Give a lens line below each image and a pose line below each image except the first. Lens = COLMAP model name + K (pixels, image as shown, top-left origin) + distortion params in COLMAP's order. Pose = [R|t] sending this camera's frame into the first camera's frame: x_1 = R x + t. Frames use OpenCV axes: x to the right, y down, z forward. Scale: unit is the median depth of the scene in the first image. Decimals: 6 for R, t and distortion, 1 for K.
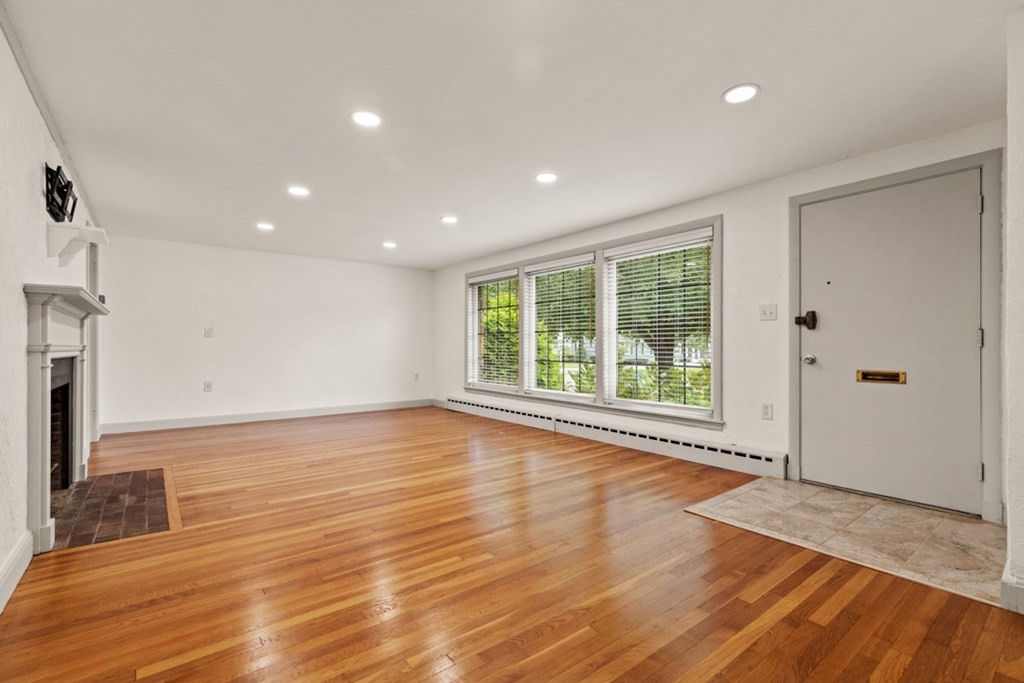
lens RADIAL K [[465.5, 0, 519.6], [0, 465.5, 344.9], [0, 0, 1]] dist [0.007010, -0.000382]
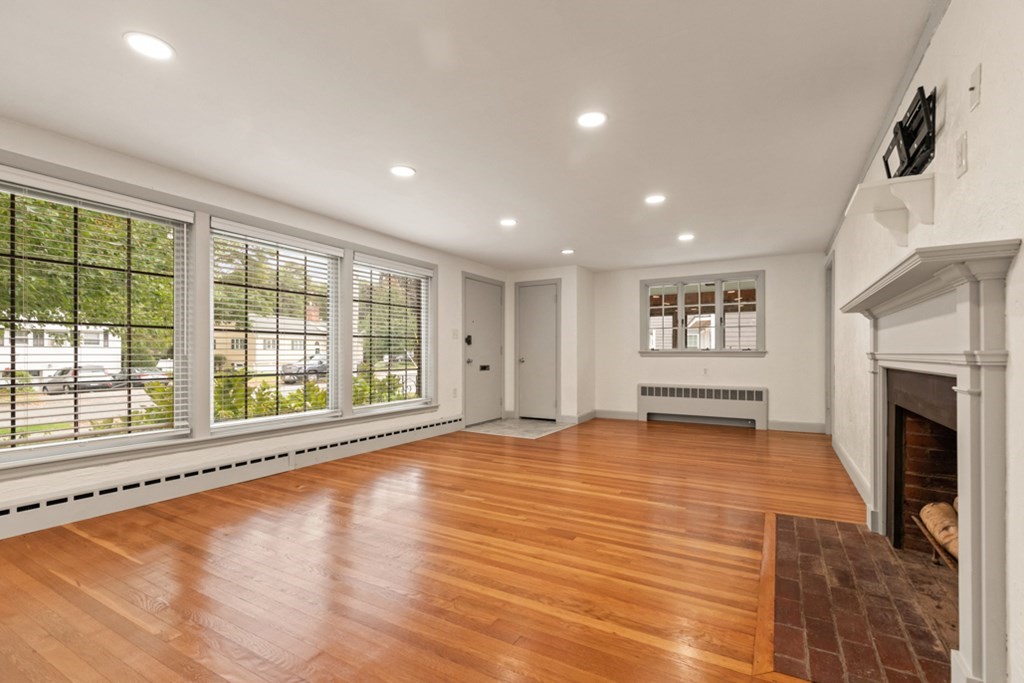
lens RADIAL K [[456.8, 0, 514.2], [0, 456.8, 349.3], [0, 0, 1]] dist [0.002185, -0.000073]
pose [[-0.363091, 0.008746, 0.931713, -1.166488], [-0.001915, 0.999947, -0.010132, 0.003017], [-0.931752, -0.005463, -0.363055, 1.499633]]
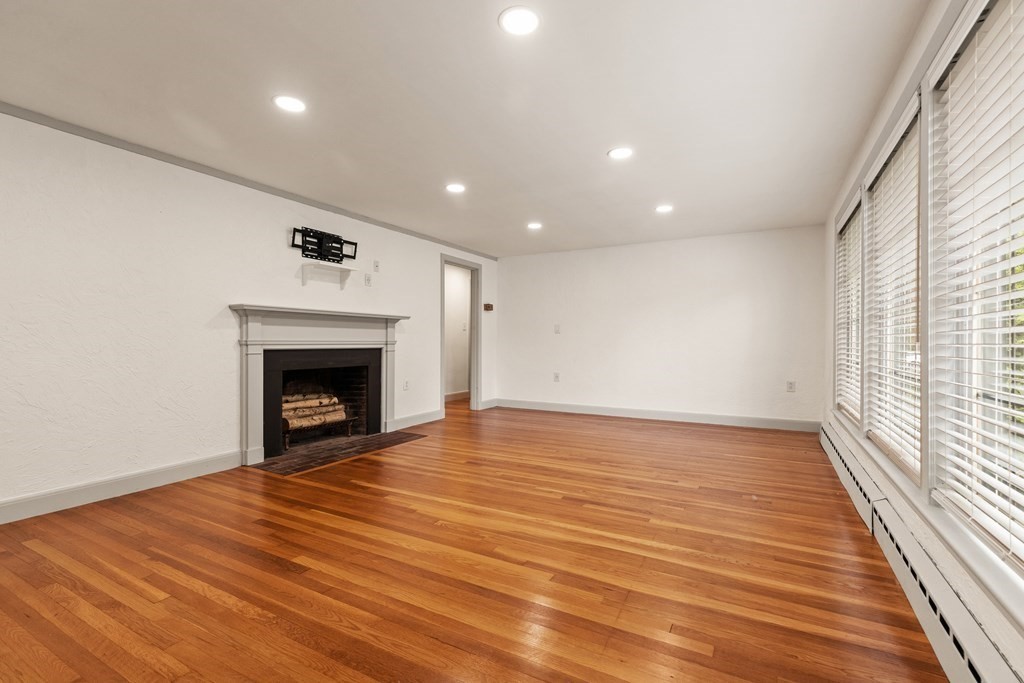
lens RADIAL K [[459.9, 0, 512.0], [0, 459.9, 341.5], [0, 0, 1]] dist [0.010781, -0.000277]
pose [[0.376304, 0.000732, -0.926496, 0.560987], [0.001787, 0.999997, 0.001516, 0.001990], [0.926495, -0.002226, 0.376302, 0.826285]]
